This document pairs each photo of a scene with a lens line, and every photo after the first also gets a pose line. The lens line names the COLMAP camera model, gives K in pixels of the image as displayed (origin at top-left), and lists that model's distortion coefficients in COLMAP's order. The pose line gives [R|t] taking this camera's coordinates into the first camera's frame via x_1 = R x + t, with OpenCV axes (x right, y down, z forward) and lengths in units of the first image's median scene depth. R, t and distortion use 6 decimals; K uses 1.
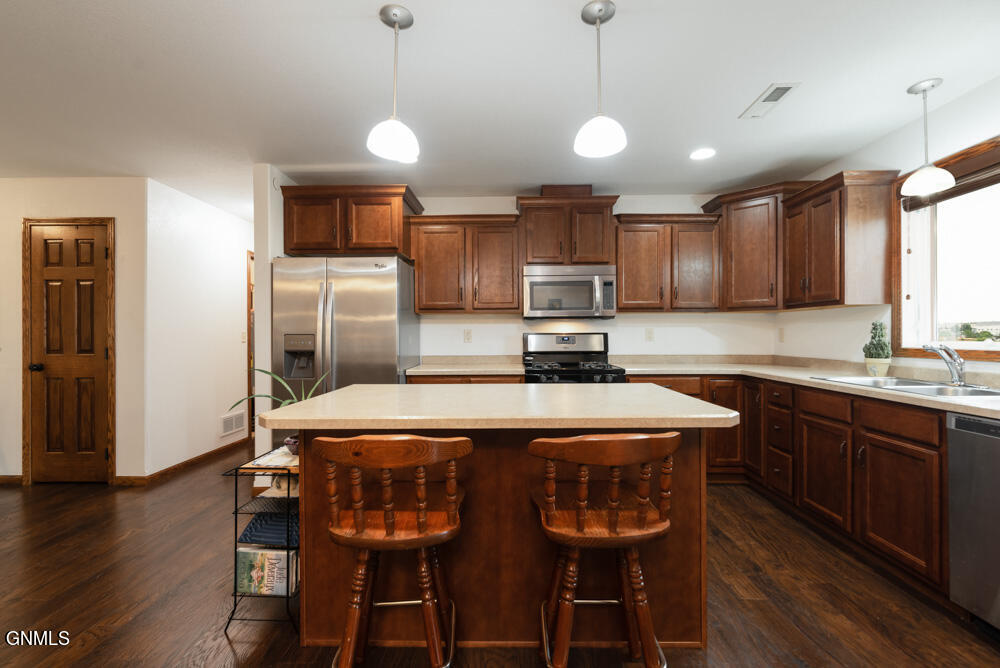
lens RADIAL K [[433.1, 0, 500.1], [0, 433.1, 333.5], [0, 0, 1]] dist [0.000882, -0.000130]
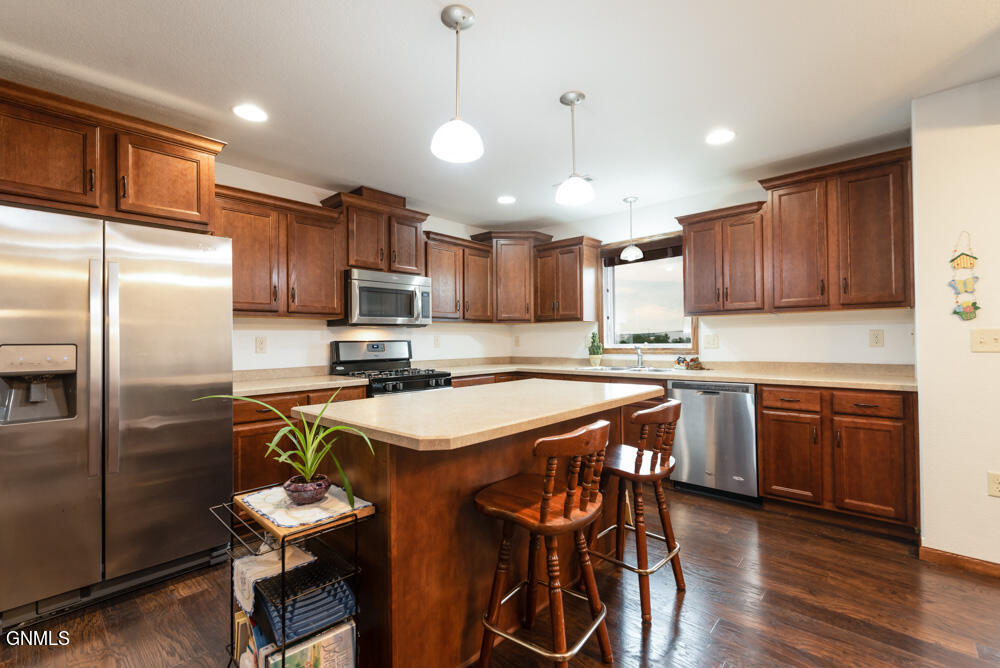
lens RADIAL K [[433.1, 0, 507.7], [0, 433.1, 337.9], [0, 0, 1]] dist [0.000882, -0.000130]
pose [[0.662901, 0.000868, 0.748707, -0.471697], [0.007009, 0.999948, -0.007366, 0.002608], [-0.748675, 0.010131, 0.662860, 0.148937]]
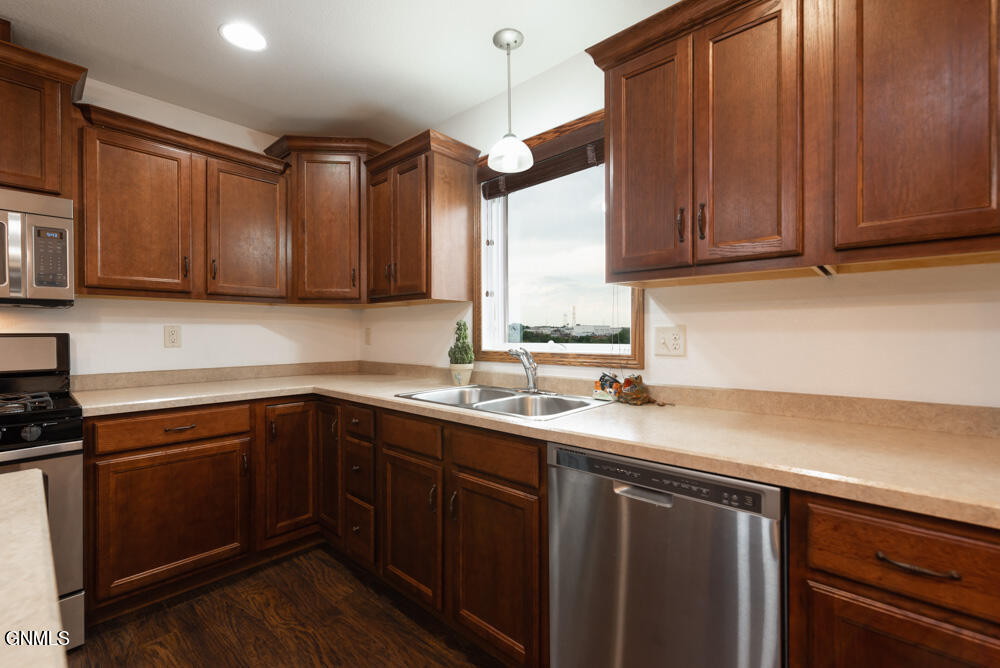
lens RADIAL K [[433.1, 0, 506.0], [0, 433.1, 336.2], [0, 0, 1]] dist [0.000882, -0.000130]
pose [[0.652153, -0.005163, 0.758070, 0.238764], [-0.000220, 0.999975, 0.007000, -0.002638], [-0.758088, -0.004732, 0.652136, 0.320841]]
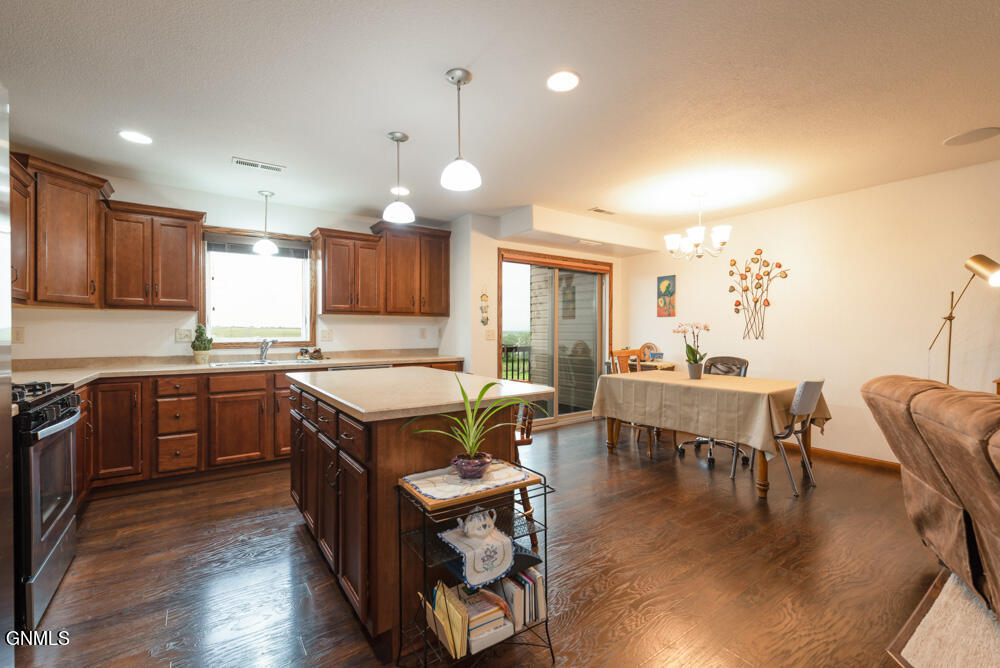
lens RADIAL K [[433.1, 0, 497.1], [0, 433.1, 335.0], [0, 0, 1]] dist [0.000882, -0.000130]
pose [[-0.580583, -0.002818, 0.814196, -0.701972], [0.001523, 0.999989, 0.004547, 0.001248], [-0.814200, 0.003880, -0.580572, 0.880339]]
